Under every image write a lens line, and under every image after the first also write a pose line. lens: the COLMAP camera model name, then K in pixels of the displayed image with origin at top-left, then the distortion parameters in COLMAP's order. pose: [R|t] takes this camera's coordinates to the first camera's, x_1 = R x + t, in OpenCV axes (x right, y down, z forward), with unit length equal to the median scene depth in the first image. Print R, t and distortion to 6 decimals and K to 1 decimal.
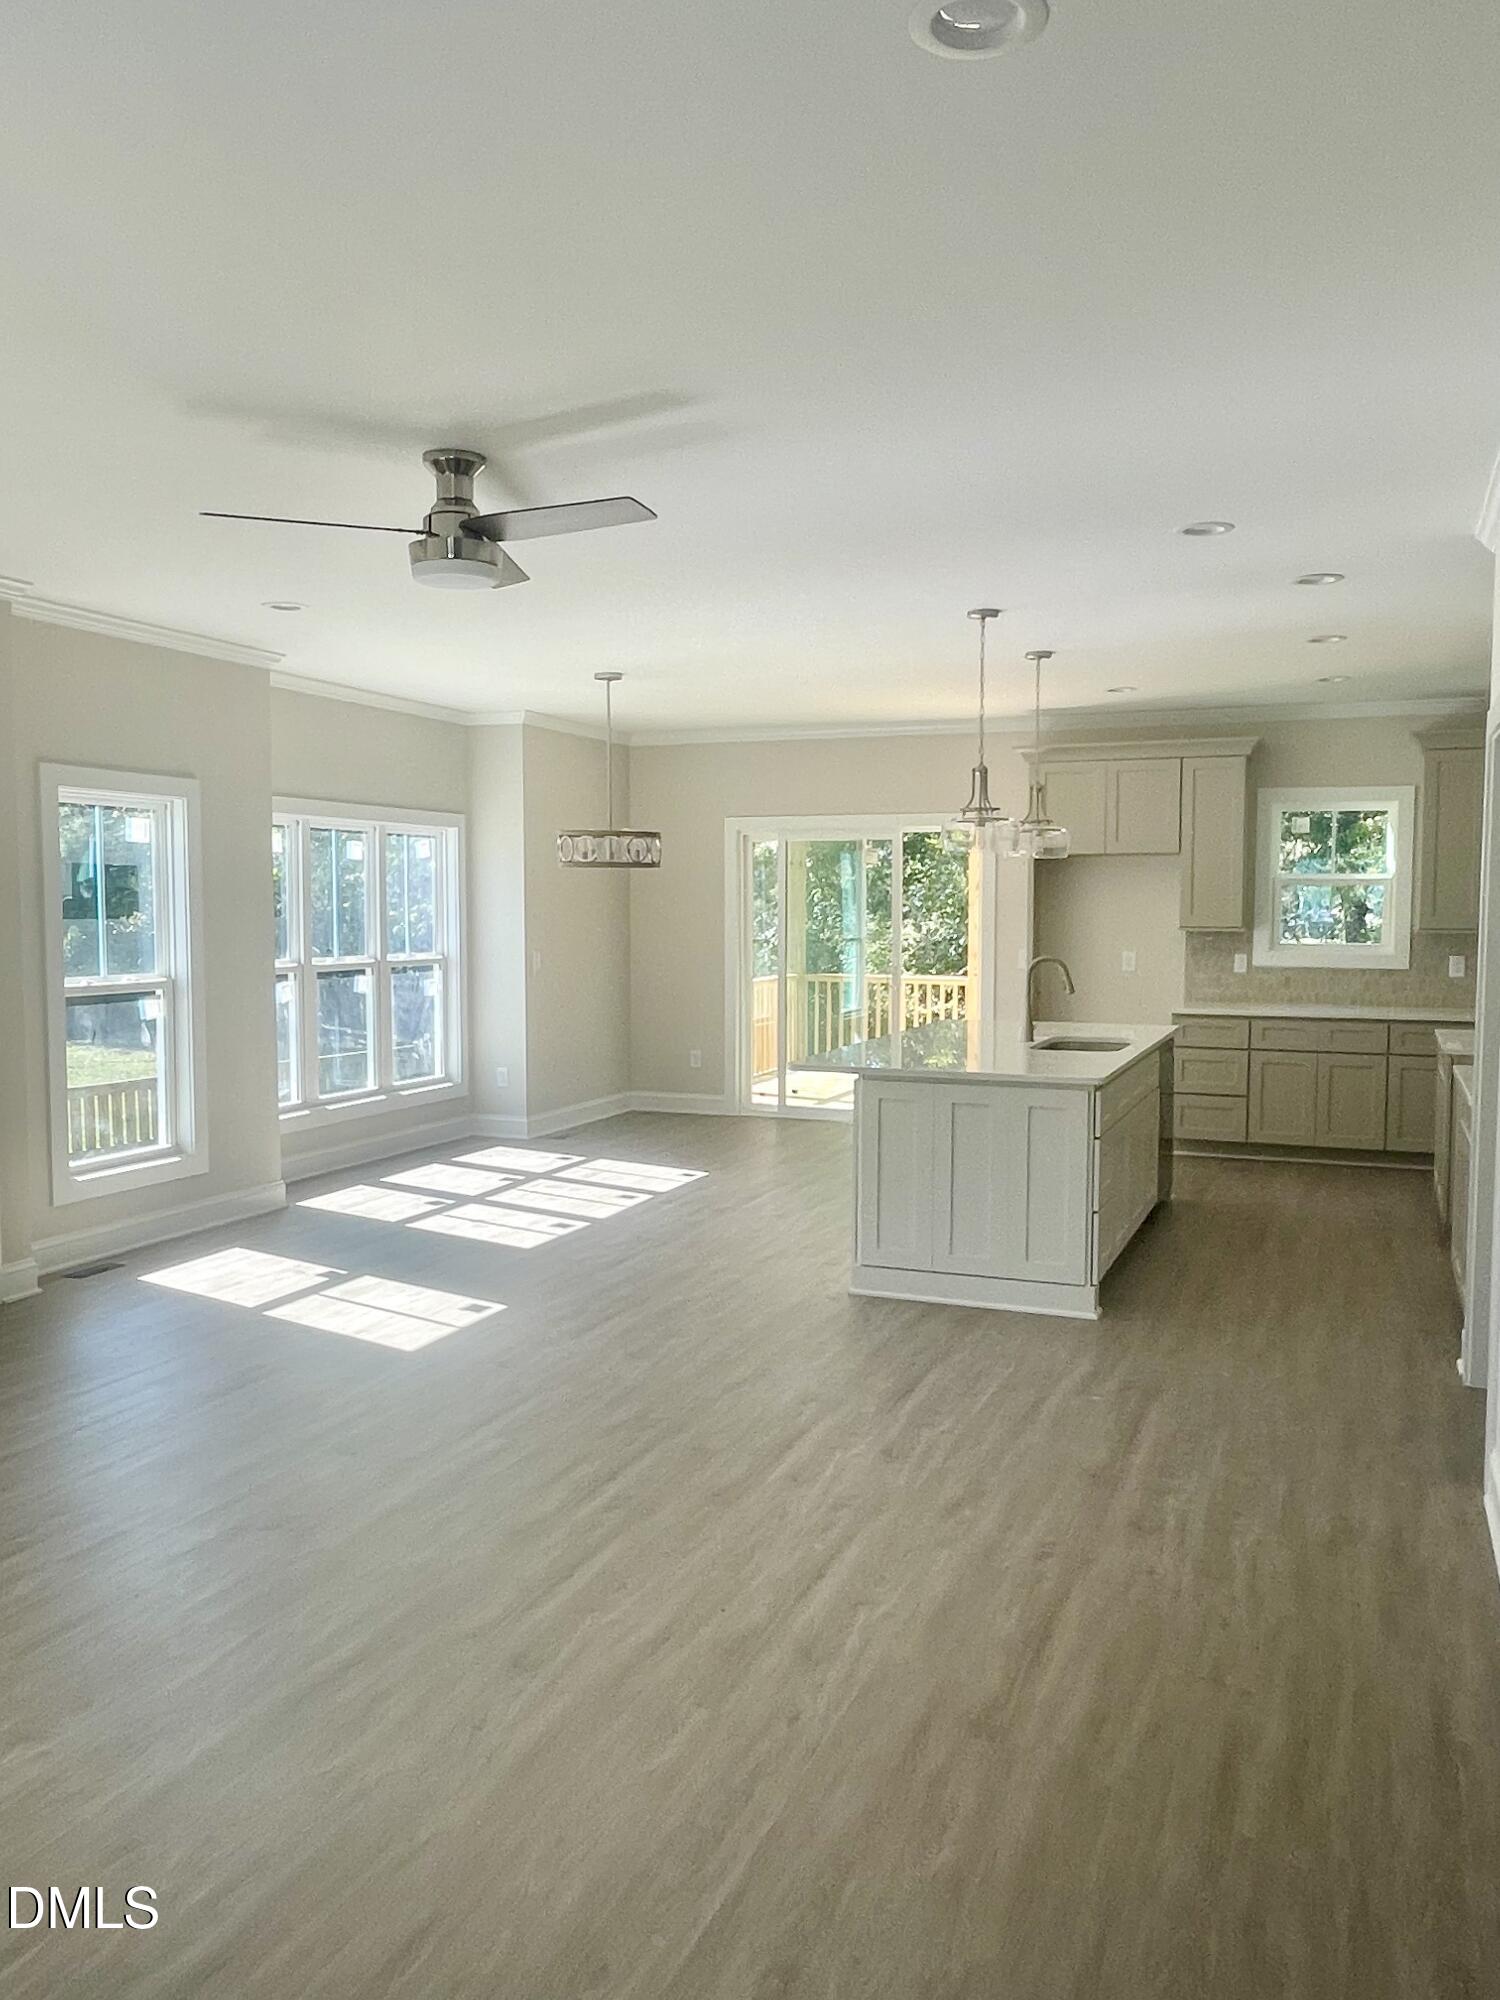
lens RADIAL K [[1515.0, 0, 750.0], [0, 1515.0, 1000.0], [0, 0, 1]] dist [0.050588, 0.000038]
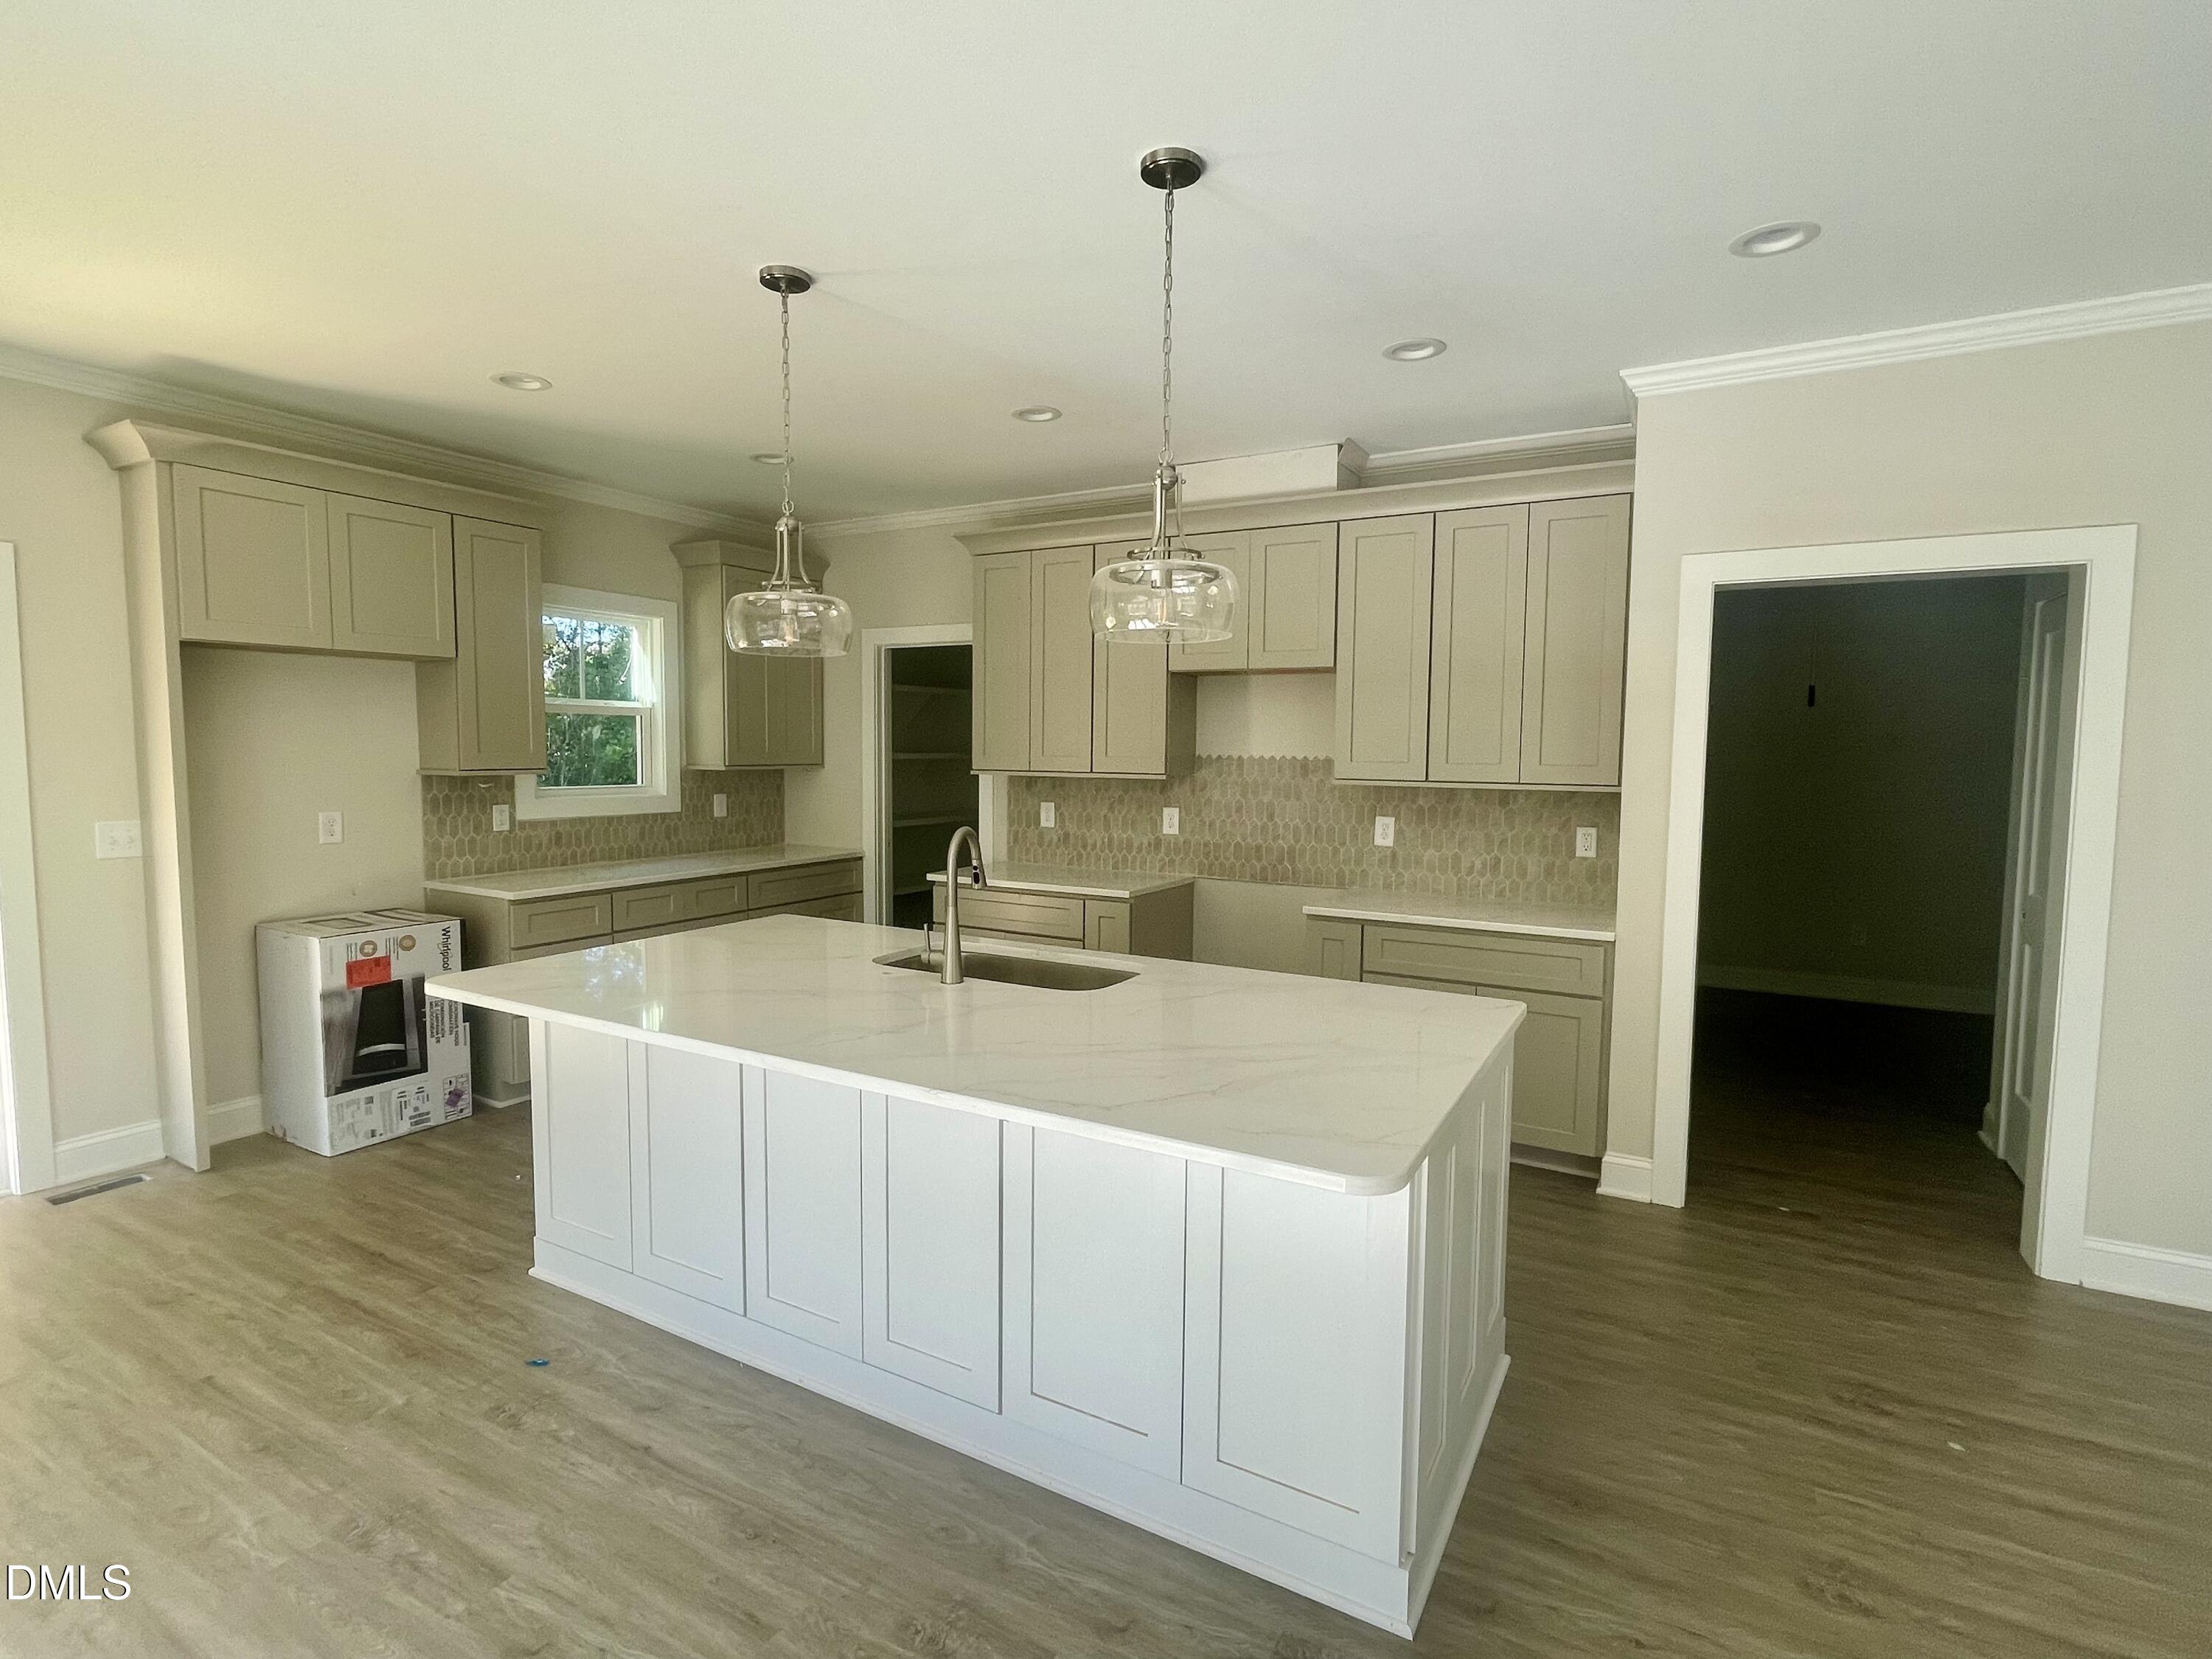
lens RADIAL K [[1074.5, 0, 1106.0], [0, 1074.5, 829.5], [0, 0, 1]] dist [-0.000357, -0.000669]
pose [[0.129819, -0.081866, 0.988152, -0.187158], [0.056050, 0.995598, 0.075119, -0.052107], [-0.989952, 0.045635, 0.133836, 0.820368]]
